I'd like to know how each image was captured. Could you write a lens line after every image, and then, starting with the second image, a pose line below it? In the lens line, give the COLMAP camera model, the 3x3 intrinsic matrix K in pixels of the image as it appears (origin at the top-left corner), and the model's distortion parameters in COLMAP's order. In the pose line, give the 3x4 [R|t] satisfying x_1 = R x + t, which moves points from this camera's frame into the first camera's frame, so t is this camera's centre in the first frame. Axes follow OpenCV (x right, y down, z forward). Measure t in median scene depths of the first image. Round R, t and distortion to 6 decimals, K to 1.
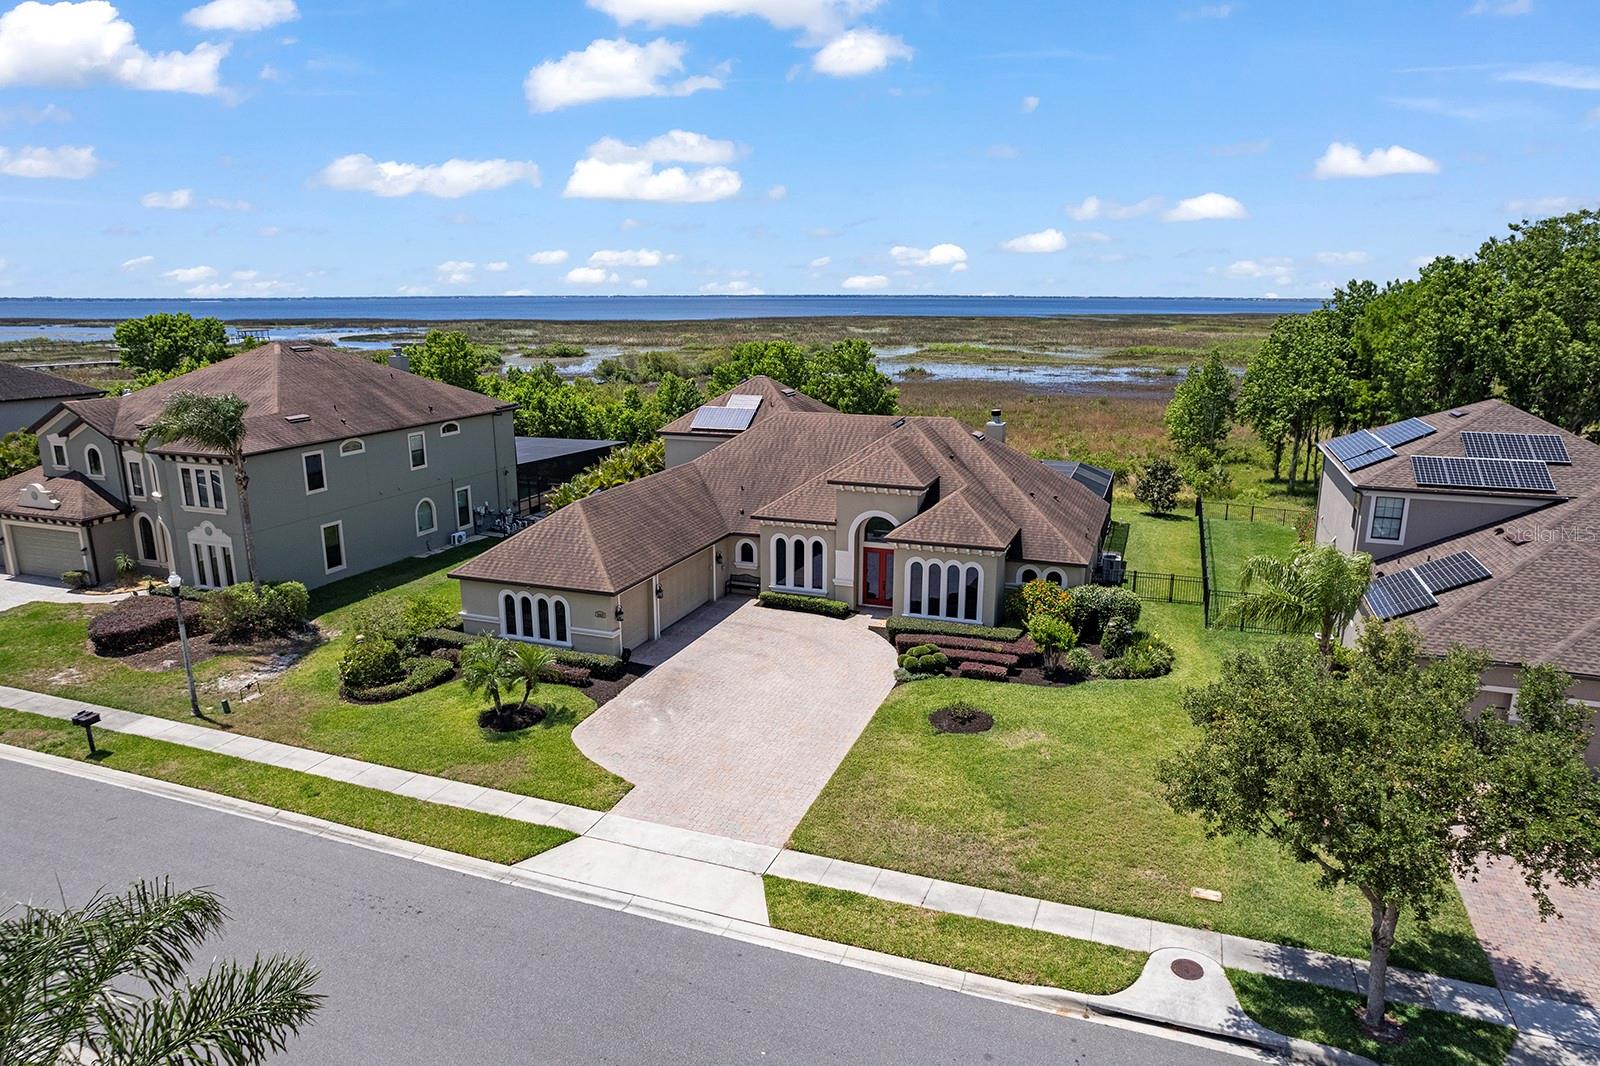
lens RADIAL K [[1022.9, 0, 796.9], [0, 1022.9, 550.4], [0, 0, 1]] dist [-0.070016, 0.059941]
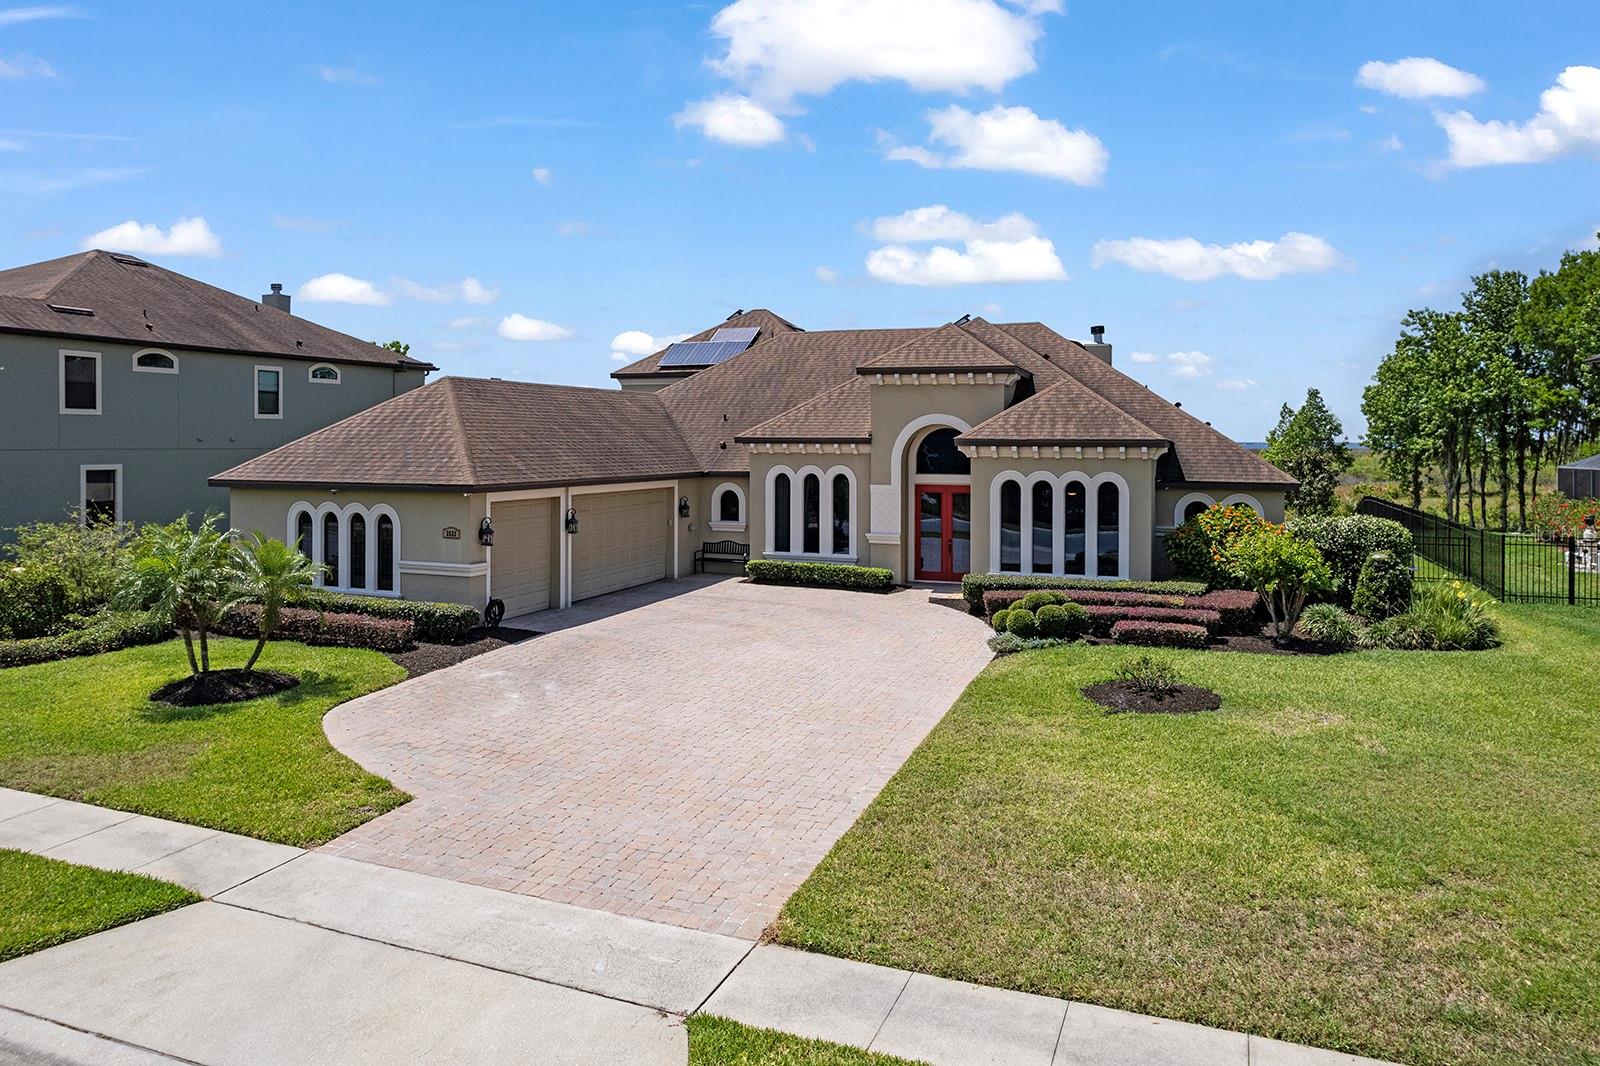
lens RADIAL K [[1060.2, 0, 794.3], [0, 1060.2, 458.6], [0, 0, 1]] dist [-0.062210, 0.048916]
pose [[0.999872, 0.004993, -0.015170, 0.001704], [-0.008296, 0.974041, -0.226220, 0.151381], [0.013647, 0.226317, 0.973958, 0.437751]]
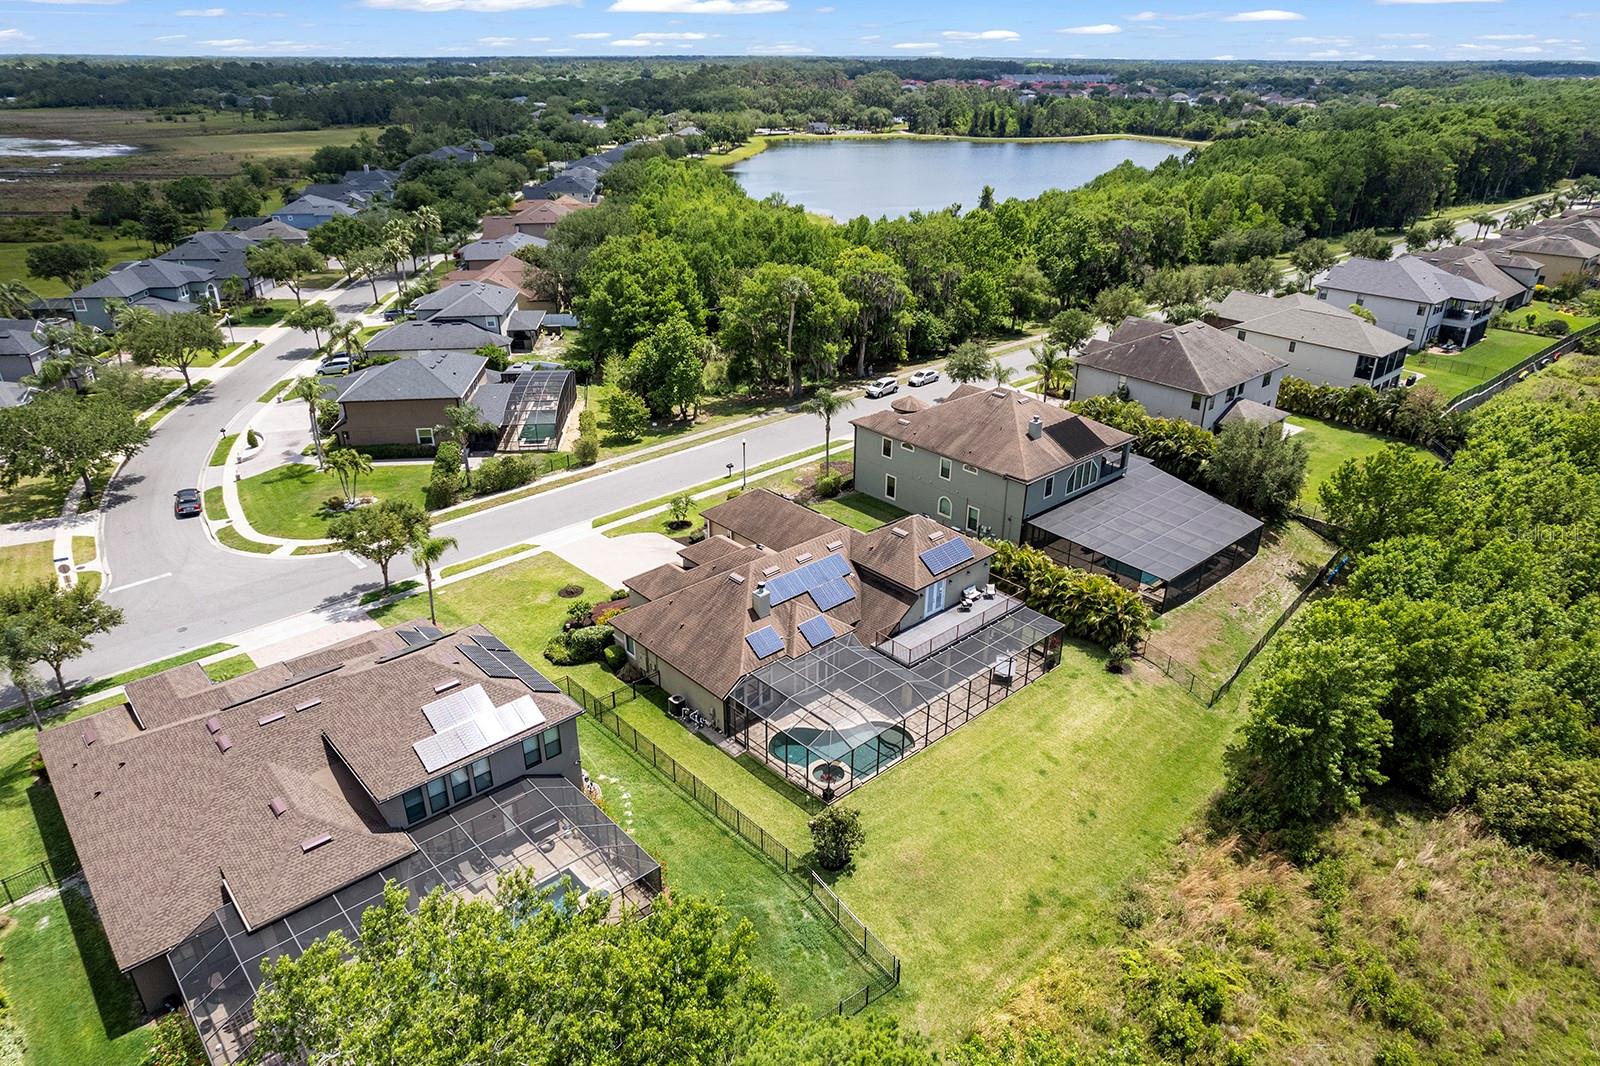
lens RADIAL K [[1022.9, 0, 796.9], [0, 1022.9, 550.4], [0, 0, 1]] dist [-0.070016, 0.059941]
pose [[-0.460112, 0.390161, -0.797541, 1.596287], [-0.218299, 0.820985, 0.527570, -1.156935], [0.860606, 0.416843, -0.292573, 1.882616]]
